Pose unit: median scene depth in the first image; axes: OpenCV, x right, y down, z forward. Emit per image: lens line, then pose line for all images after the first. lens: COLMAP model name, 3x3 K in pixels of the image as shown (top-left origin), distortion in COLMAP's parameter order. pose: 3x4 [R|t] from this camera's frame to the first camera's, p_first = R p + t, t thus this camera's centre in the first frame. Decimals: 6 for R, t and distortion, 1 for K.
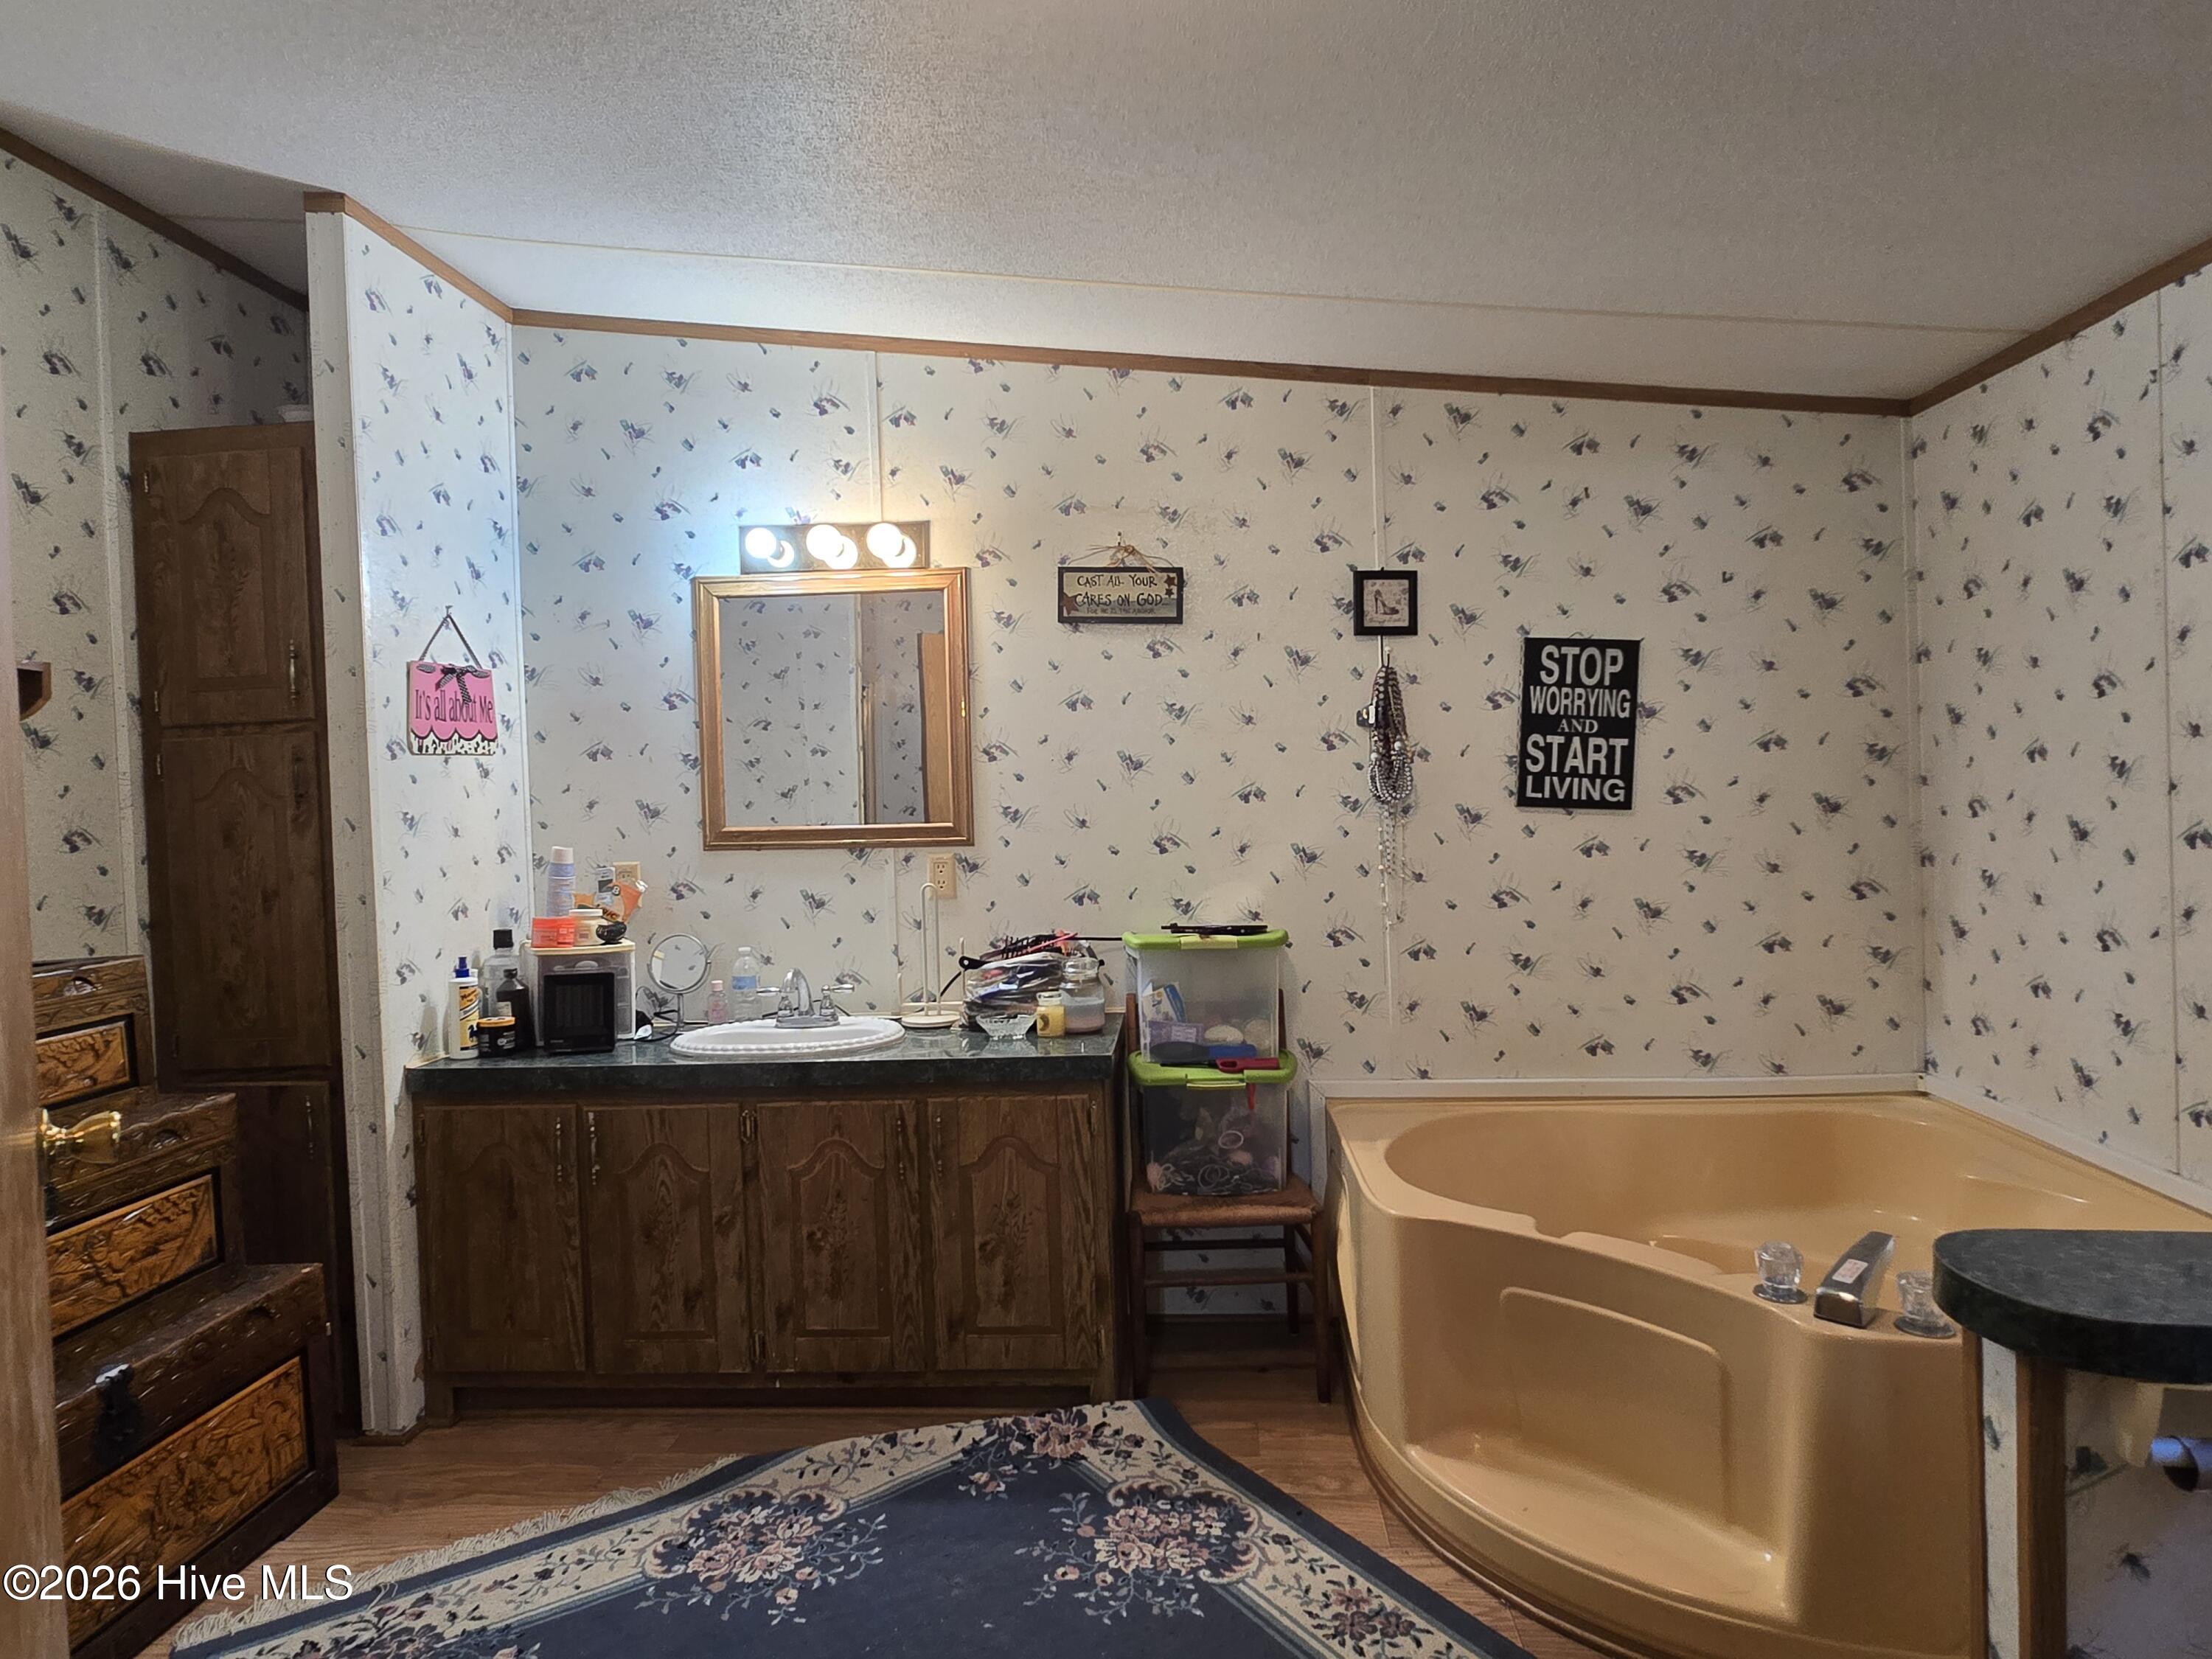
lens RADIAL K [[1291.1, 0, 1106.0], [0, 1291.1, 829.5], [0, 0, 1]] dist [0.002916, -0.010646]
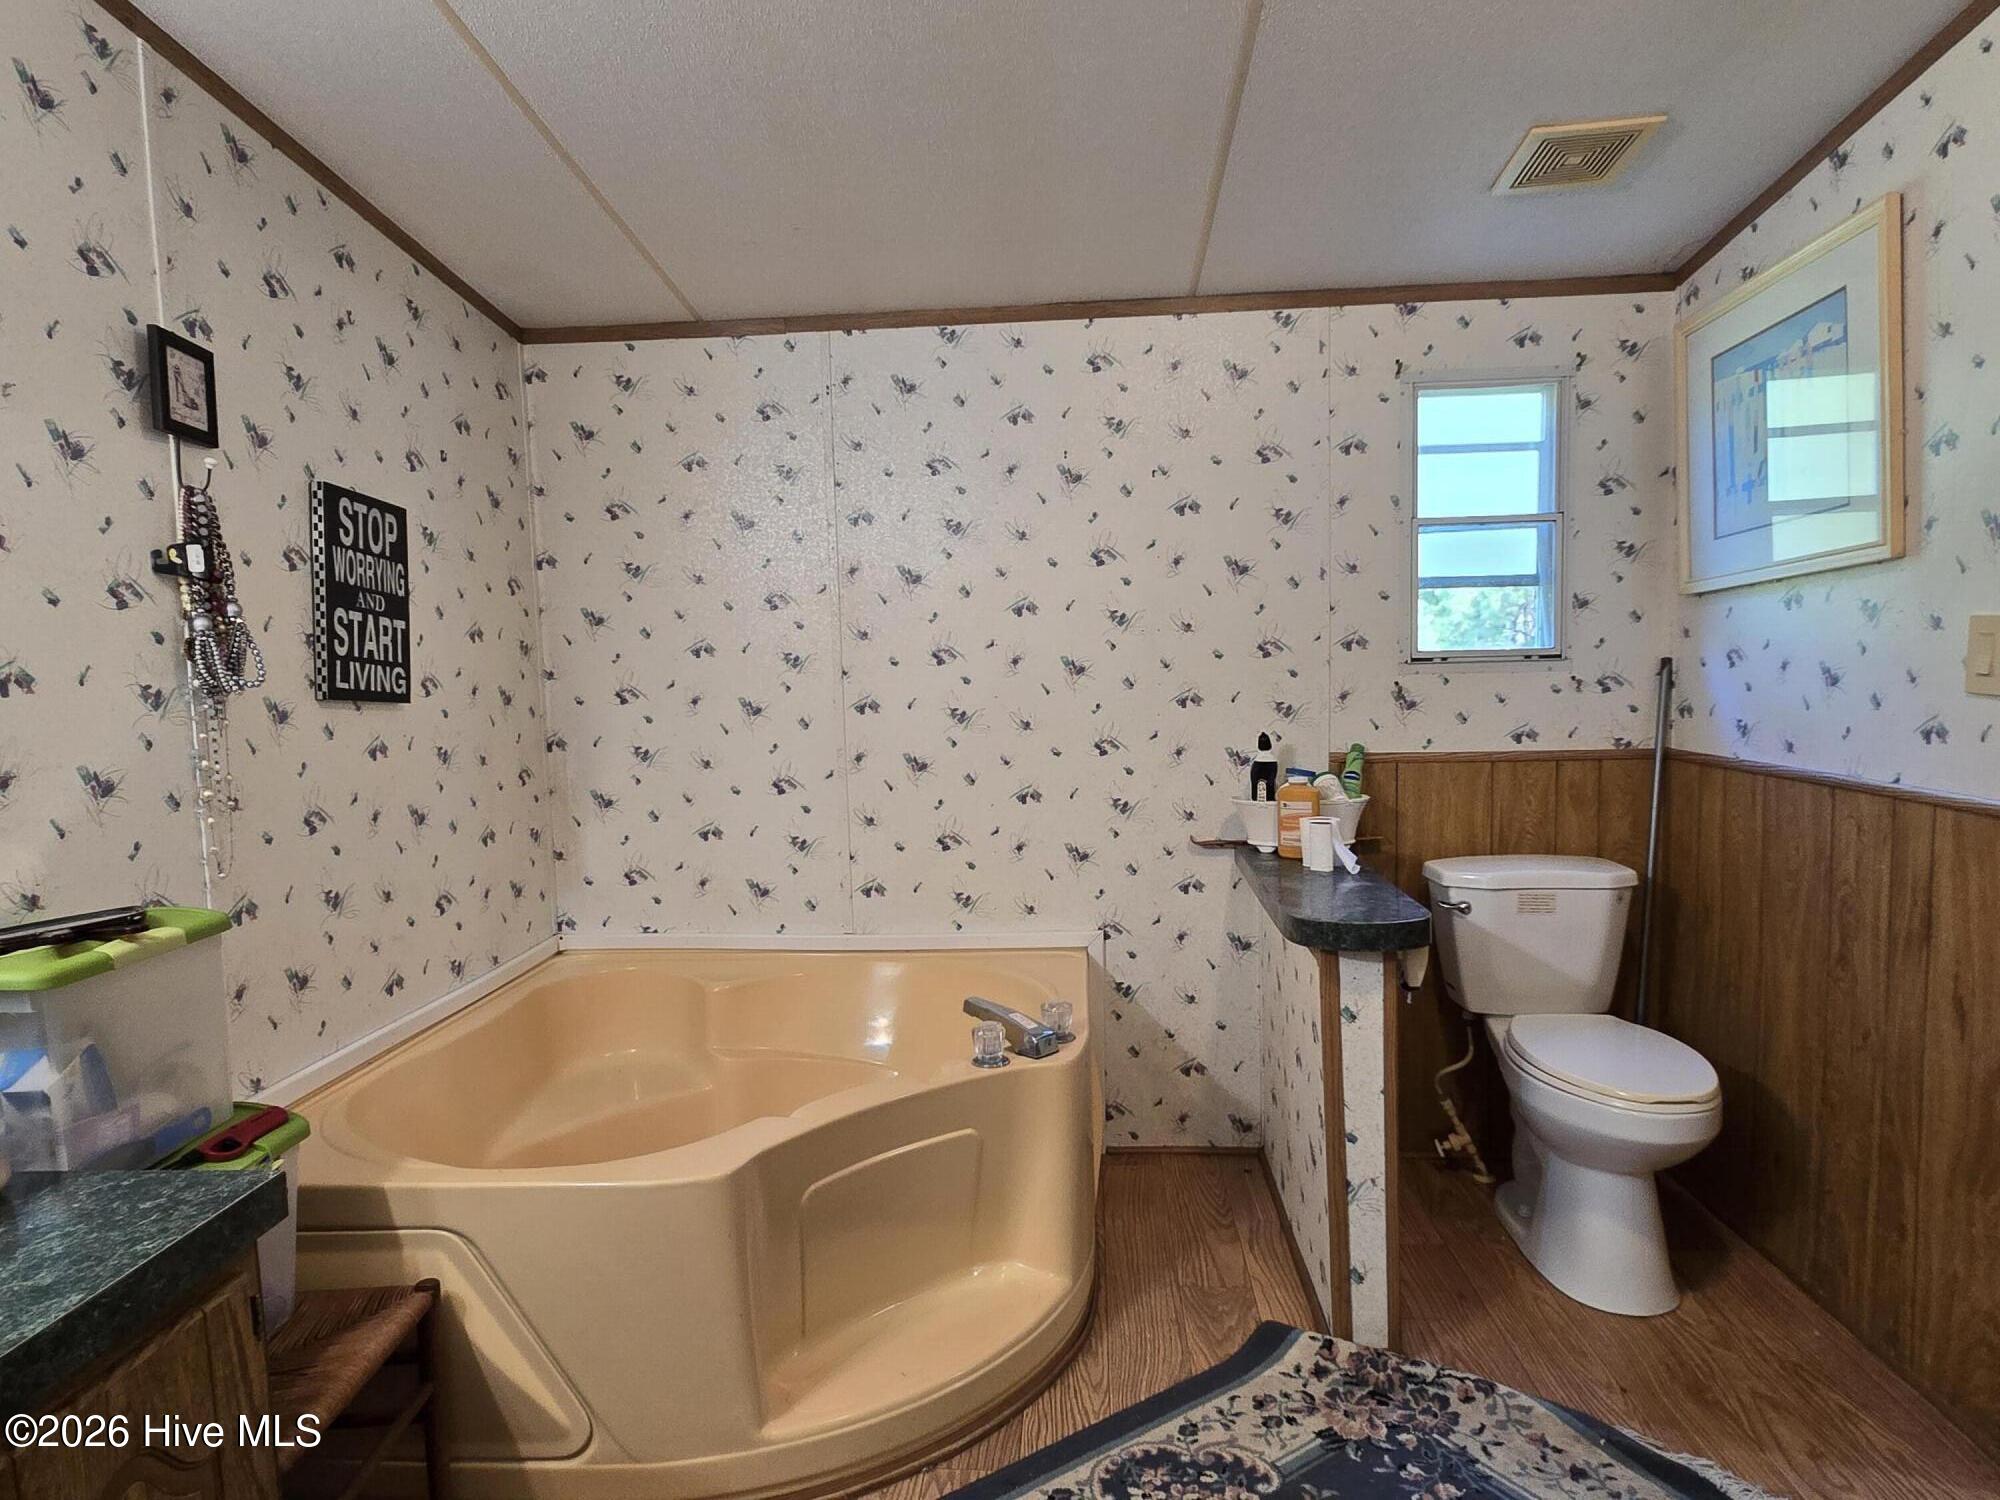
lens RADIAL K [[1167.4, 0, 1000.0], [0, 1167.4, 750.0], [0, 0, 1]] dist [0.002916, -0.010646]
pose [[0.008641, -0.045749, 0.998916, -0.378682], [0.054291, 0.997501, 0.045214, 0.002336], [-0.998488, 0.053841, 0.011103, 0.595507]]
